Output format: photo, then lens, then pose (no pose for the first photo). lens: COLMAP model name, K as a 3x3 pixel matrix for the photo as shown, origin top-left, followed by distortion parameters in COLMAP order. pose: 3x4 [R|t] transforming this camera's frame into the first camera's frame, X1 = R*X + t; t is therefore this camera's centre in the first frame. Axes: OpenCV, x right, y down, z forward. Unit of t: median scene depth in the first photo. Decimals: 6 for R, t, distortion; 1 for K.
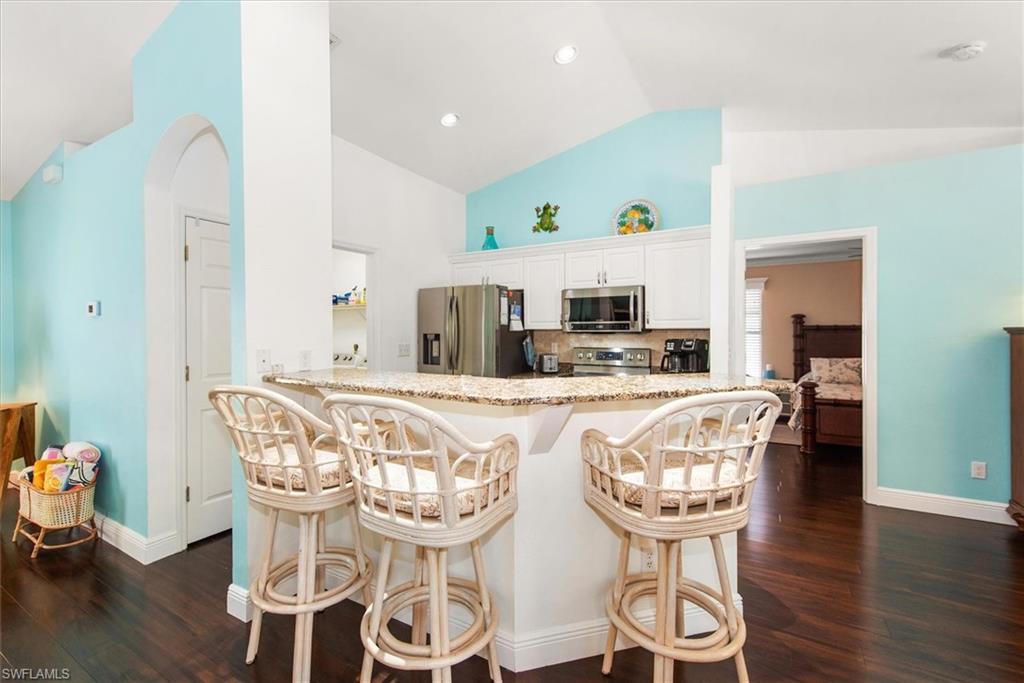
lens RADIAL K [[432.2, 0, 514.0], [0, 432.2, 335.0], [0, 0, 1]] dist [0.002425, 0.000164]
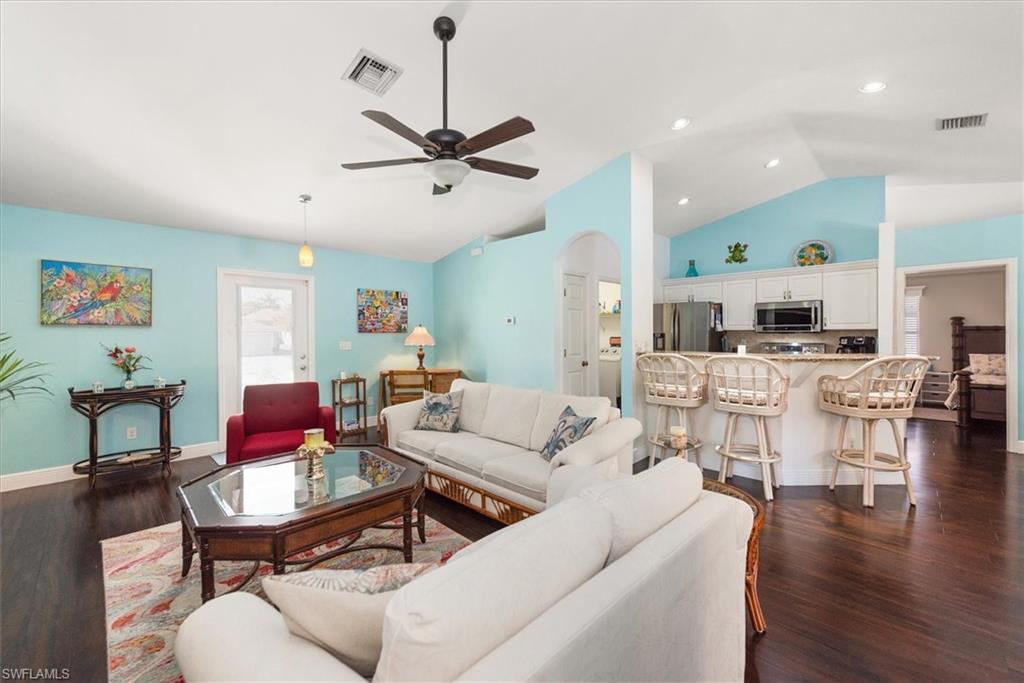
lens RADIAL K [[405.3, 0, 520.0], [0, 405.3, 335.3], [0, 0, 1]] dist [0.000657, -0.000272]
pose [[0.967186, -0.000177, -0.254068, -0.321877], [-0.000331, 0.999998, -0.001956, 0.007341], [0.254068, 0.001976, 0.967184, -0.559472]]
